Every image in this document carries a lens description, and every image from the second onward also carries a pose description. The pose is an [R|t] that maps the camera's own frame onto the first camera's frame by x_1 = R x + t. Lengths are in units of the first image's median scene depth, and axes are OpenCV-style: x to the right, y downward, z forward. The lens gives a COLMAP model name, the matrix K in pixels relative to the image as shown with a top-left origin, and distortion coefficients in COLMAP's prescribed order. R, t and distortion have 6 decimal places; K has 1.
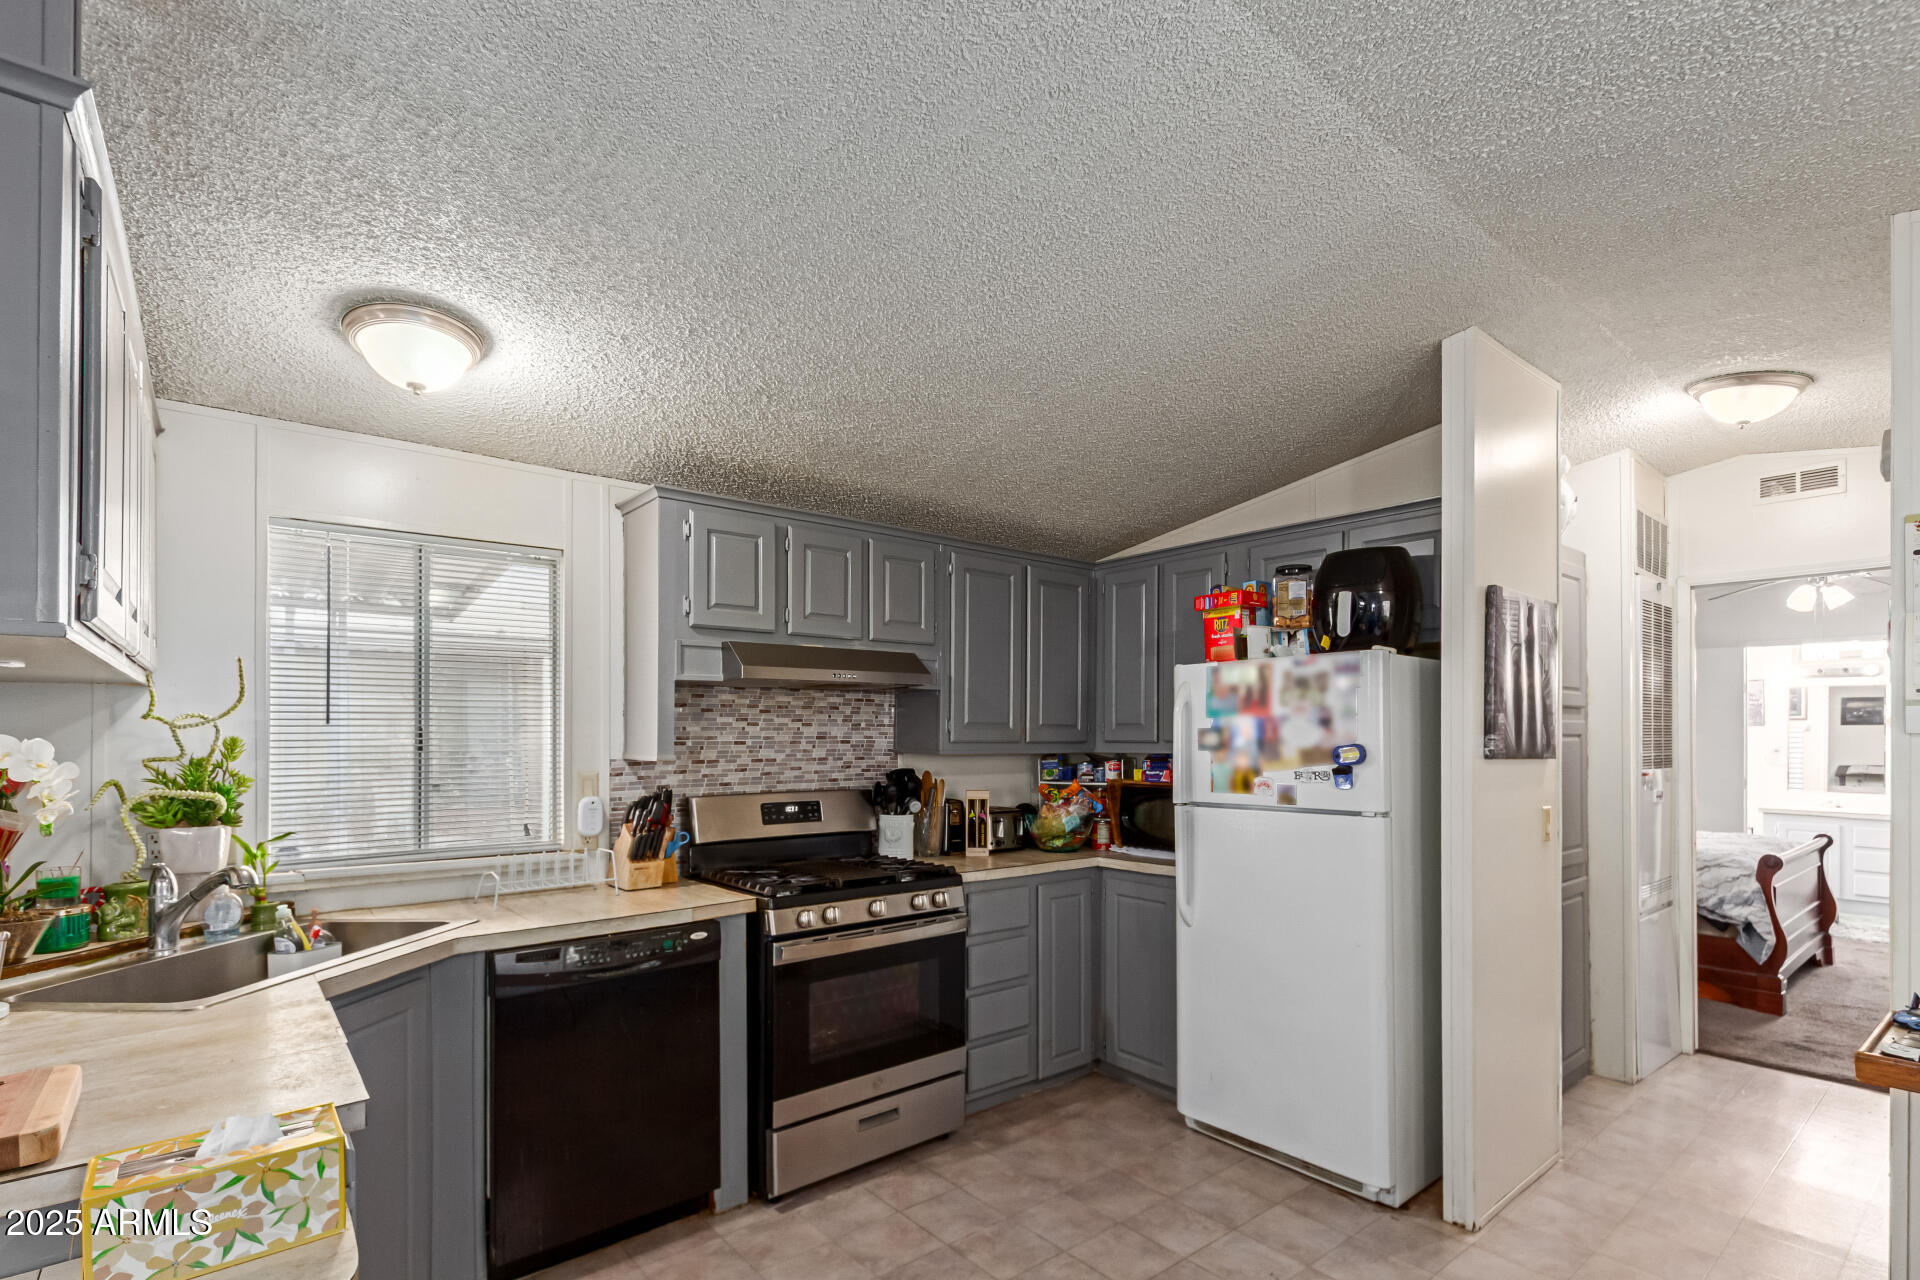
lens RADIAL K [[898.9, 0, 990.7], [0, 898.9, 728.5], [0, 0, 1]] dist [0.013333, -0.004772]
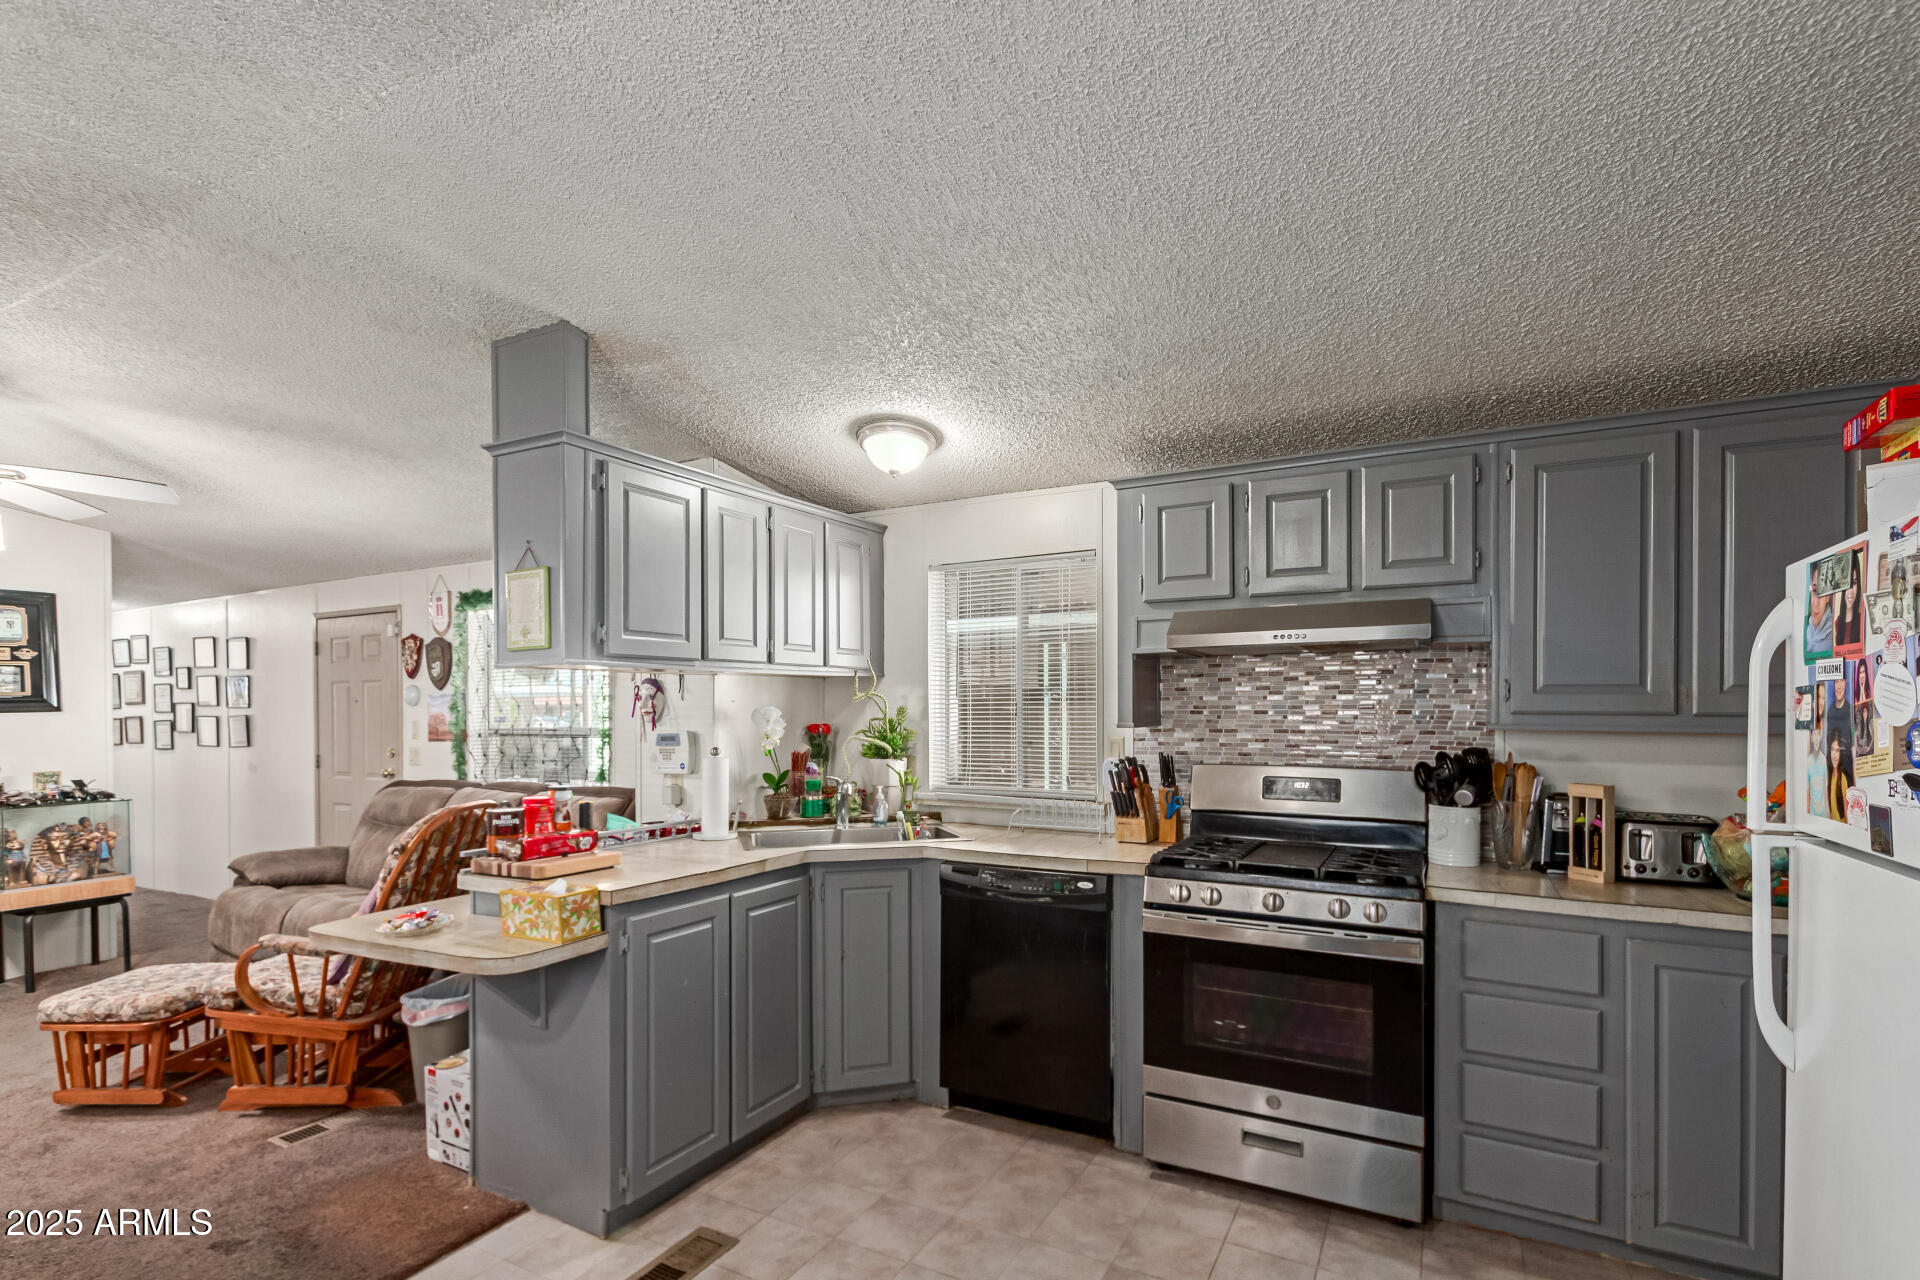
lens RADIAL K [[898.9, 0, 1002.1], [0, 898.9, 713.2], [0, 0, 1]] dist [0.013333, -0.004772]
pose [[0.389166, 0.003334, -0.921162, 0.530487], [0.005539, 0.999967, 0.005959, 0.009828], [0.921151, -0.007421, 0.389134, 0.388121]]
